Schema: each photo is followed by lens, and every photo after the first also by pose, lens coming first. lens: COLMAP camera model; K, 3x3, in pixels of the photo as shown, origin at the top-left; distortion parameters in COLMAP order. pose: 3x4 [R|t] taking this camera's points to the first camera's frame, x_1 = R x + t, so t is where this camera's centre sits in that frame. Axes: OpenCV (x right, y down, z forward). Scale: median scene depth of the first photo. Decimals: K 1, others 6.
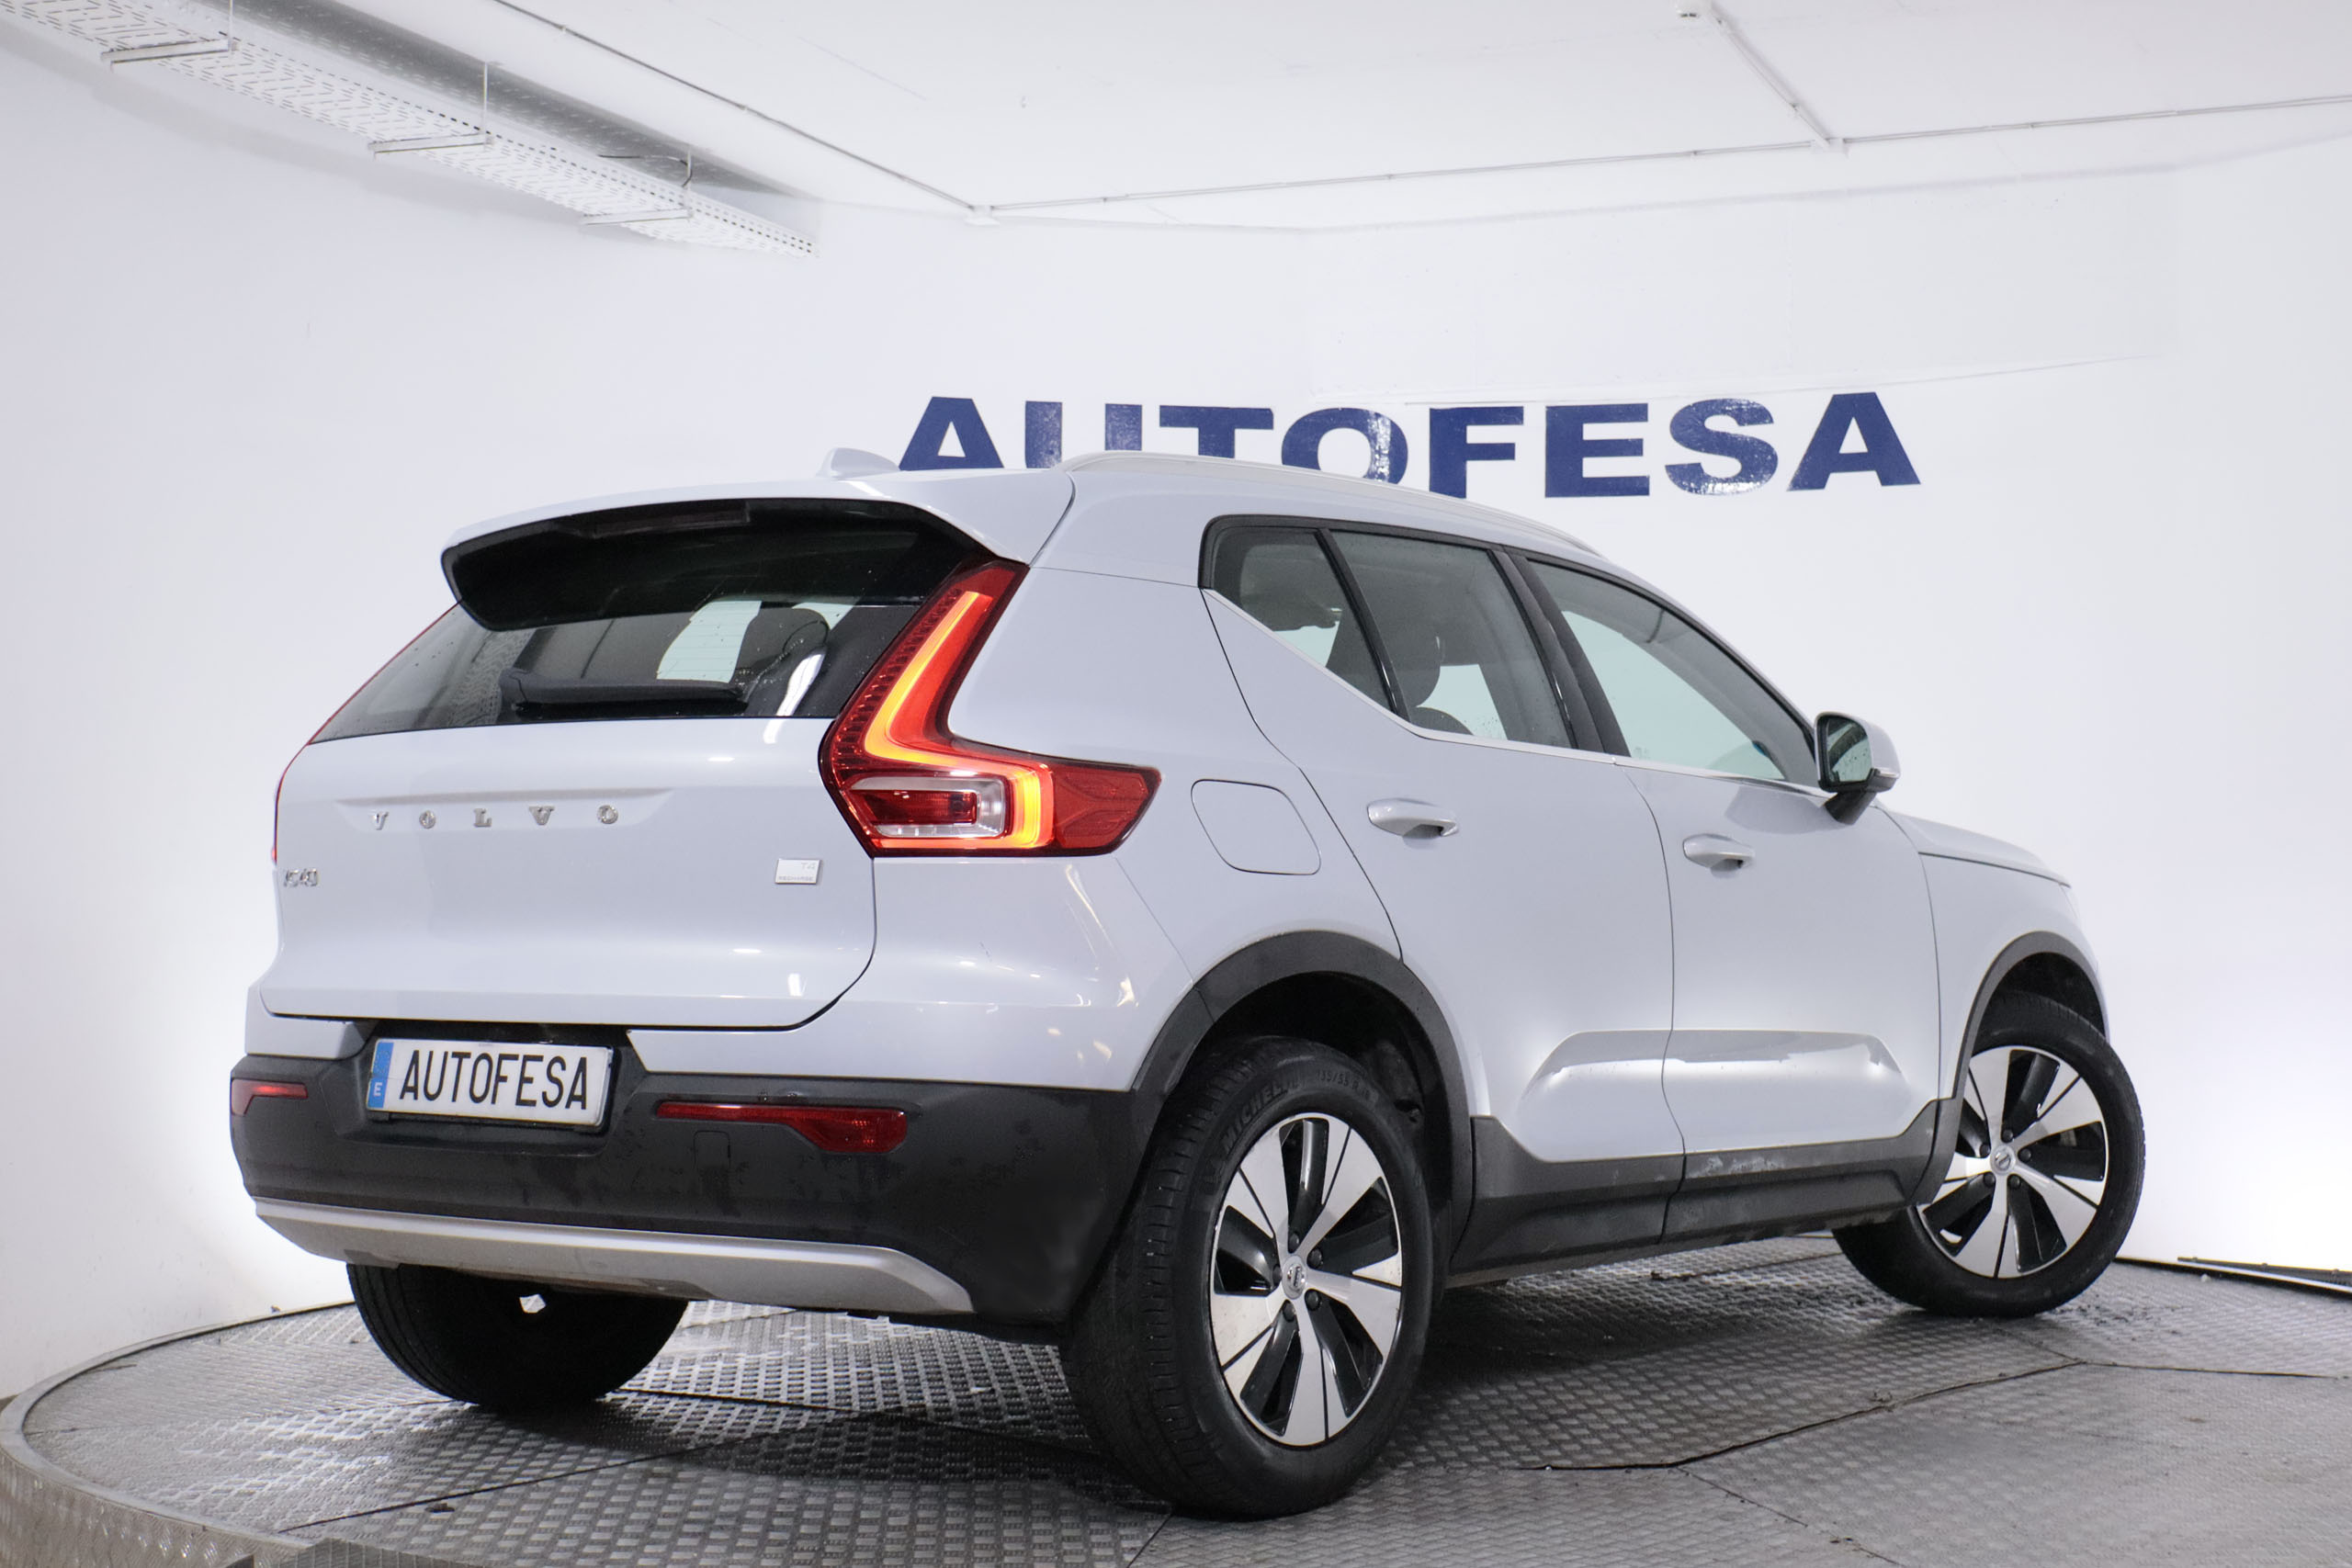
lens RADIAL K [[3347.1, 0, 1176.0], [0, 3347.1, 784.0], [0, 0, 1]] dist [0.012267, 0.007072]
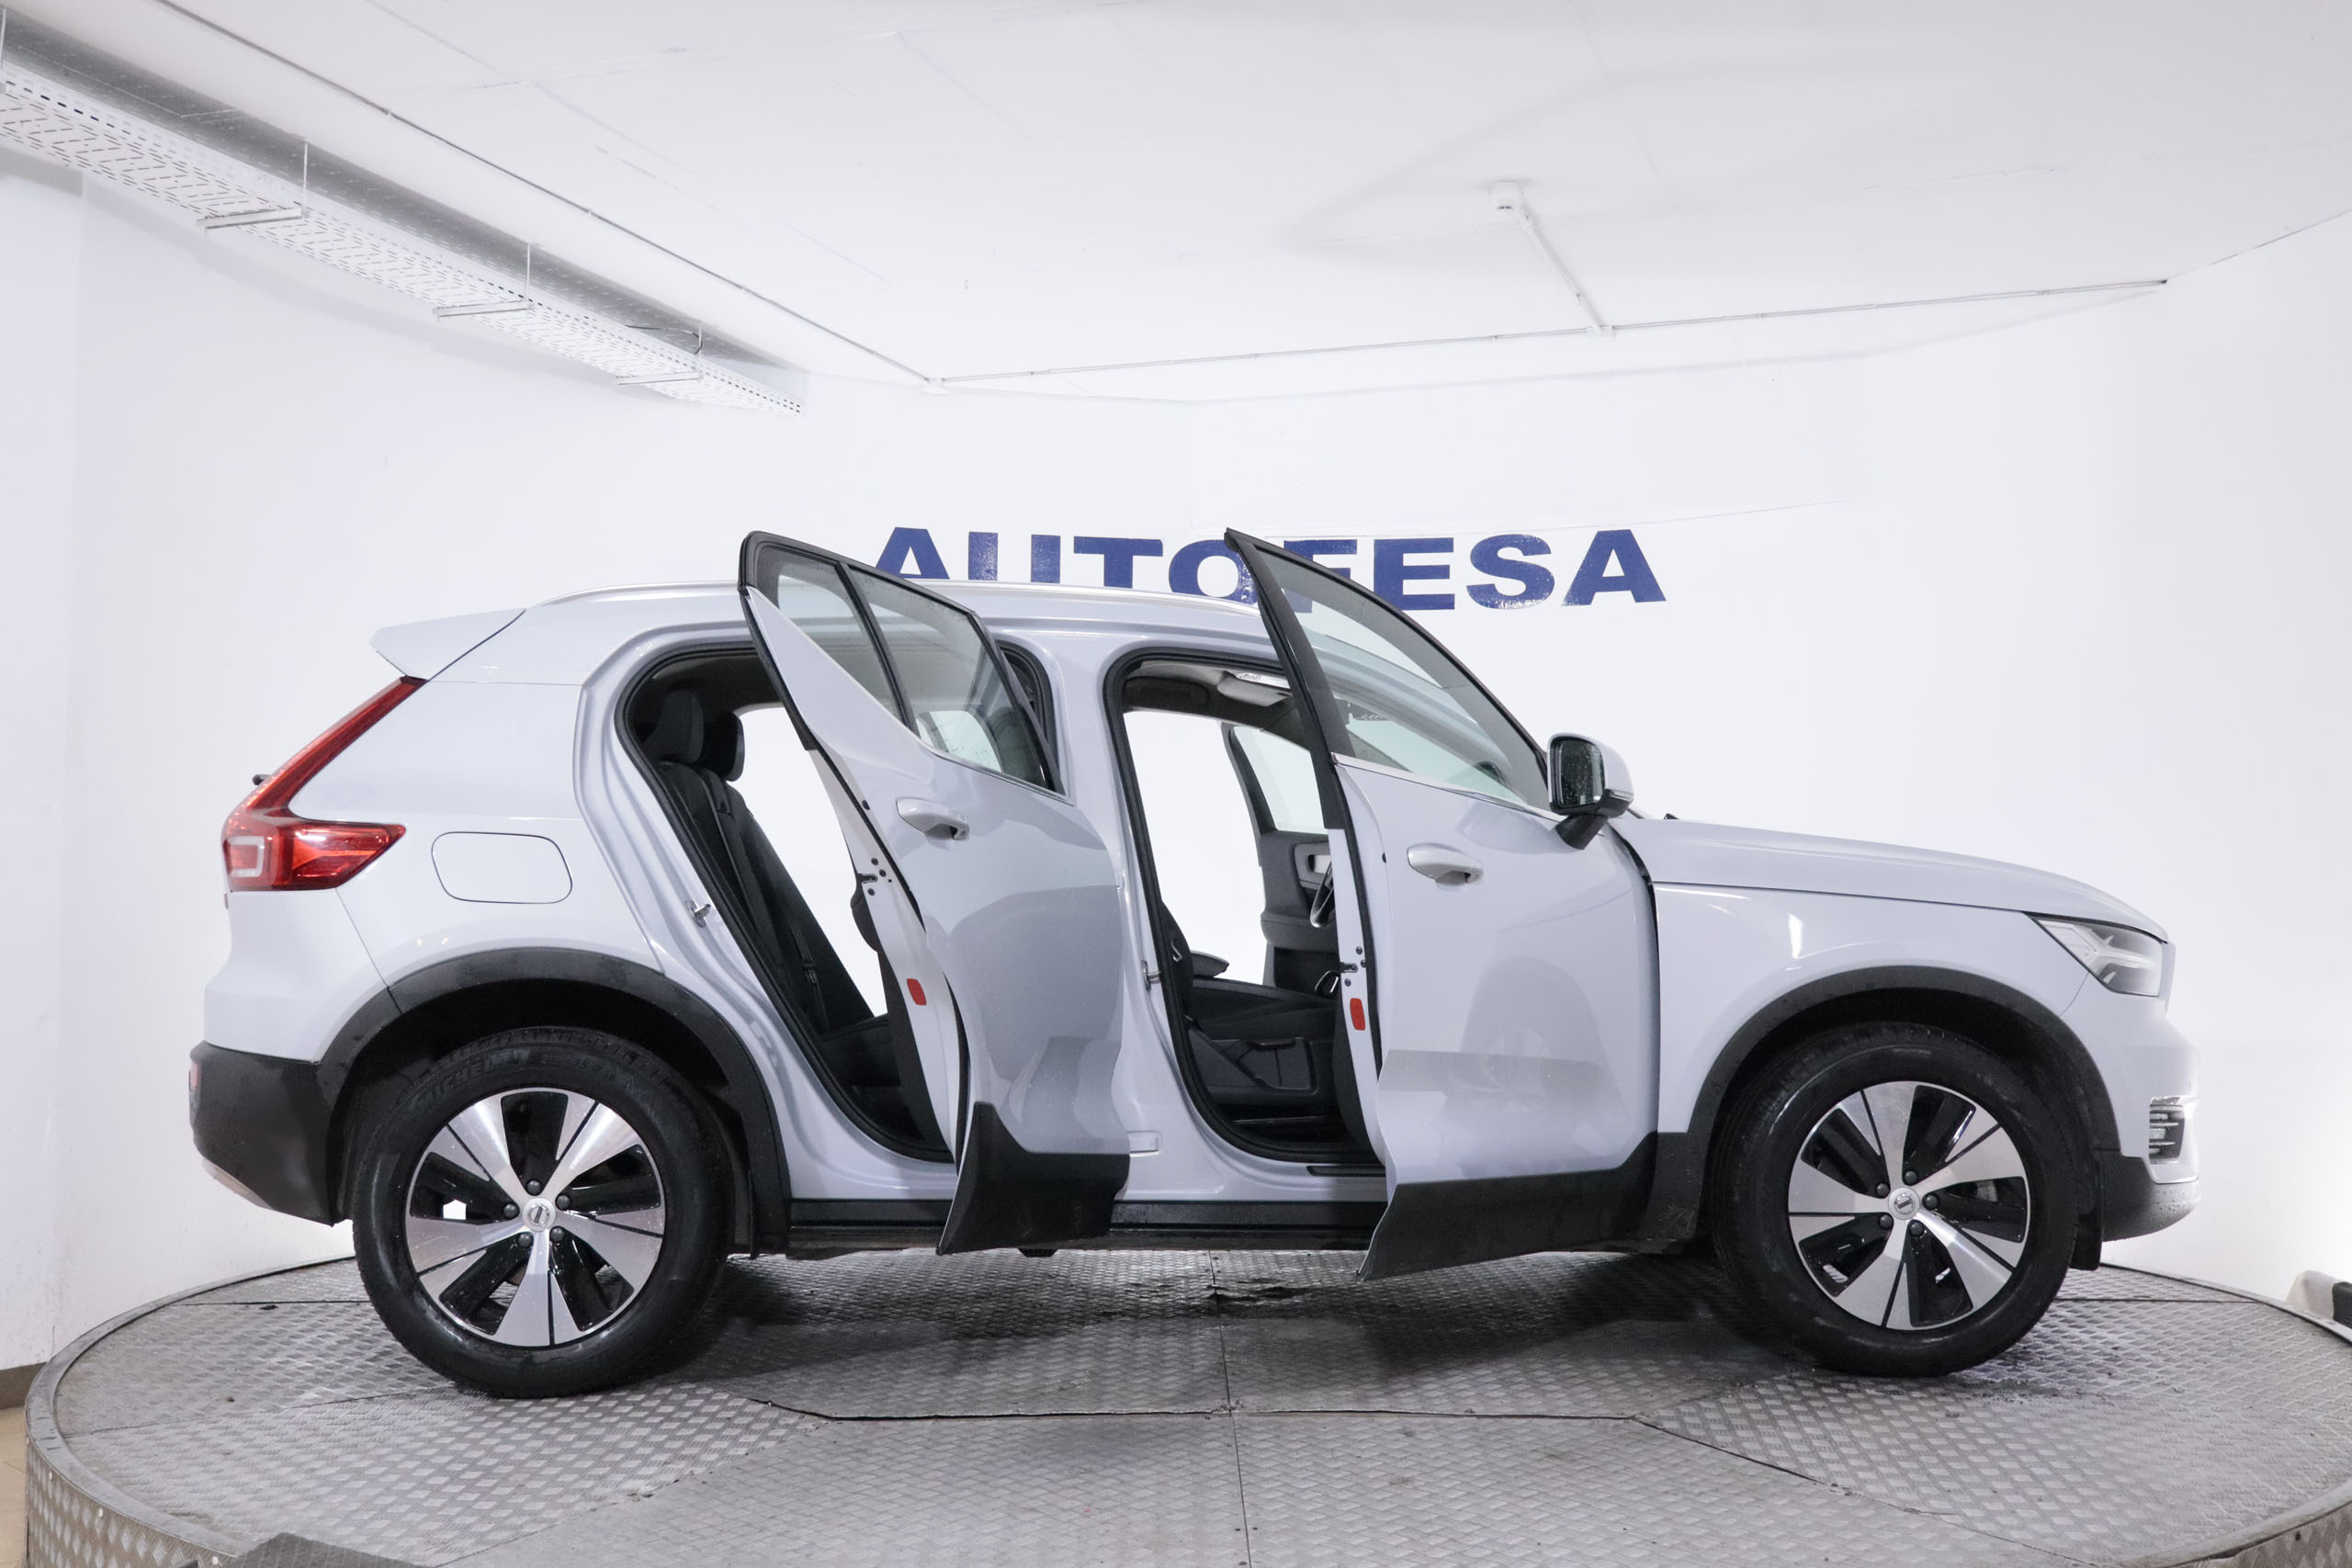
lens RADIAL K [[2327.3, 0, 1176.0], [0, 2327.3, 784.0], [0, 0, 1]] dist [0.012658, 0.008789]
pose [[0.999187, 0.004119, 0.040104, -0.001339], [-0.003167, 0.999713, -0.023762, 0.002769], [-0.040191, 0.023616, 0.998913, 0.118859]]
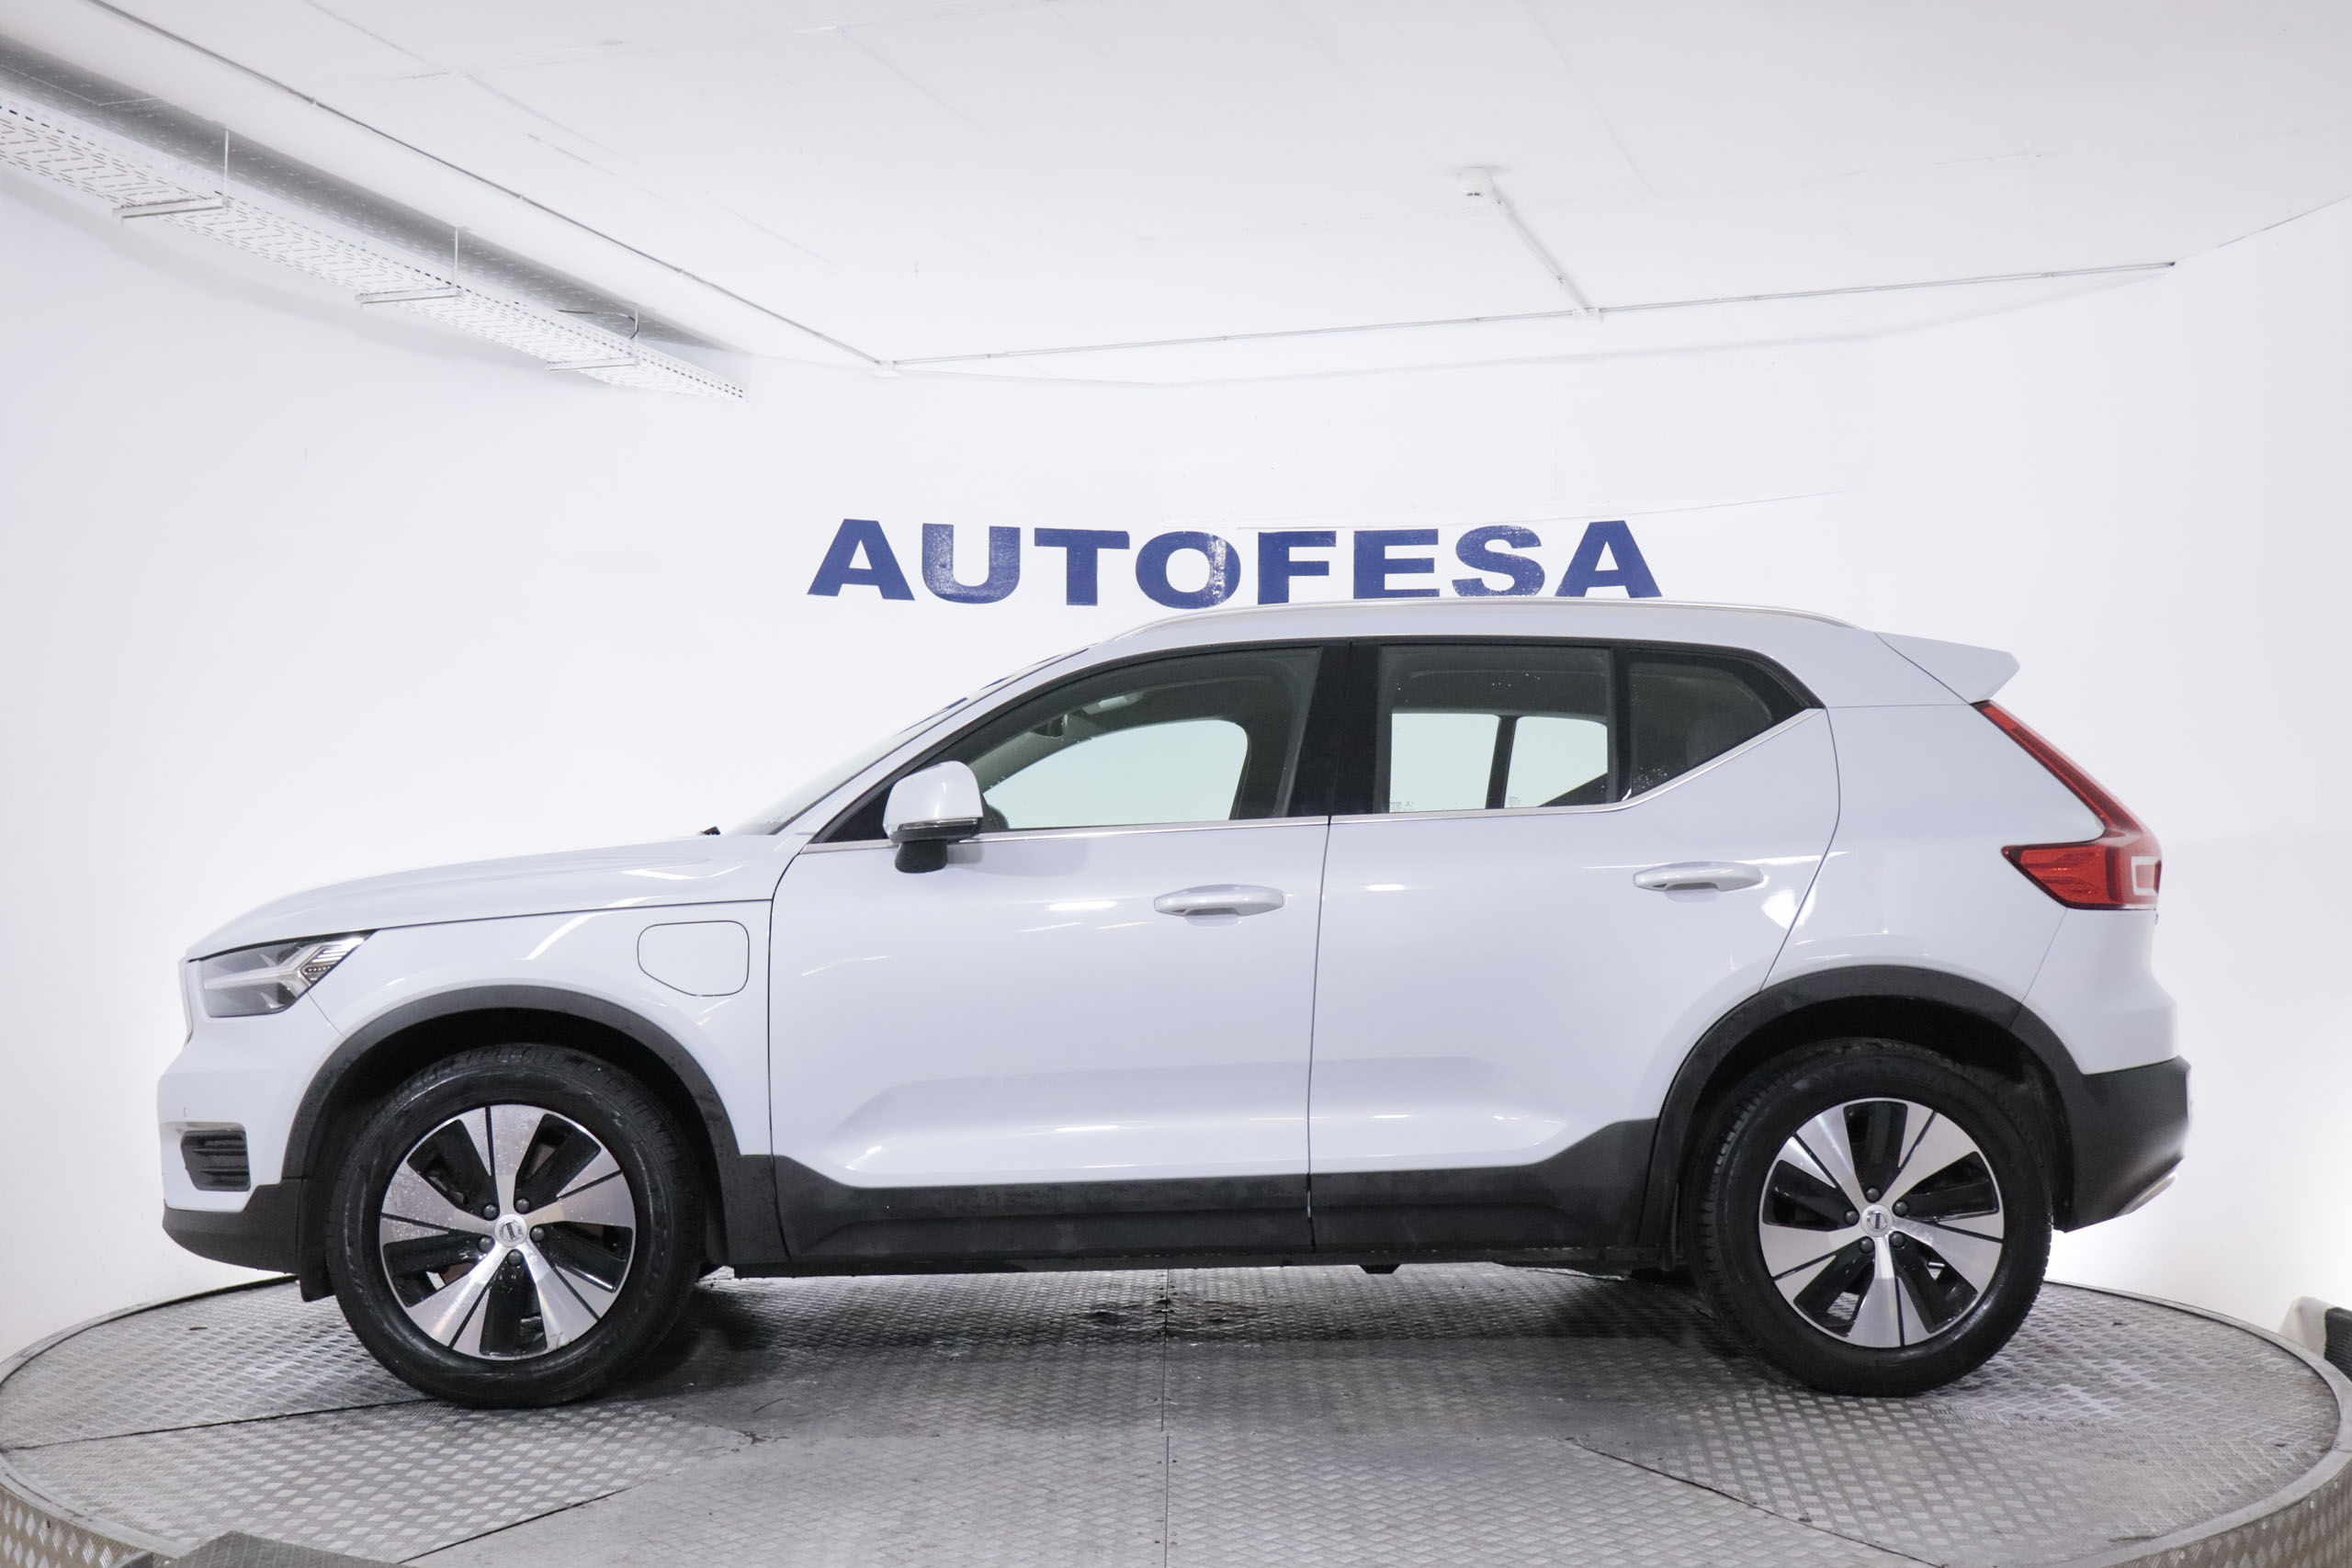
lens RADIAL K [[2618.9, 0, 1176.0], [0, 2618.9, 784.0], [0, 0, 1]] dist [0.022096, -0.002119]
pose [[0.999140, 0.002928, 0.041358, 0.007700], [-0.001931, 0.999707, -0.024134, 0.001656], [-0.041416, 0.024033, 0.998853, 0.062806]]
